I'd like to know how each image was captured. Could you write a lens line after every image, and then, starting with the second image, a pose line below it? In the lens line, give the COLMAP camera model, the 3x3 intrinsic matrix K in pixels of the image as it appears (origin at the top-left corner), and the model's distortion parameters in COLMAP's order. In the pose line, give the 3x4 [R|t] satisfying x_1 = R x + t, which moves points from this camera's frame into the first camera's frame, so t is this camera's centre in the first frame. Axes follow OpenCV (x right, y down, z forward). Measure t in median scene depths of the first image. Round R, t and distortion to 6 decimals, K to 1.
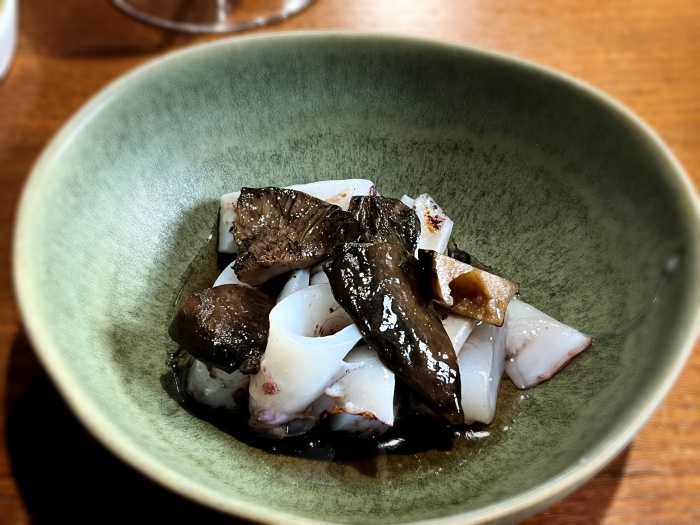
lens RADIAL K [[997.0, 0, 349.6], [0, 997.0, 262.9], [0, 0, 1]] dist [0.045413, 0.000000]
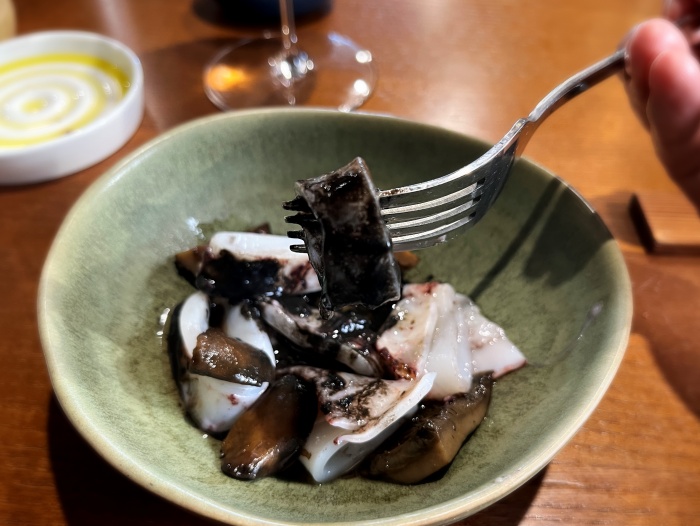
lens RADIAL K [[618.8, 0, 350.6], [0, 618.8, 263.0], [0, 0, 1]] dist [0.004185, 0.002708]
pose [[0.993512, 0.090176, -0.069304, 0.075970], [-0.094874, 0.993179, -0.067778, 0.022522], [0.062719, 0.073913, 0.995290, 0.239986]]
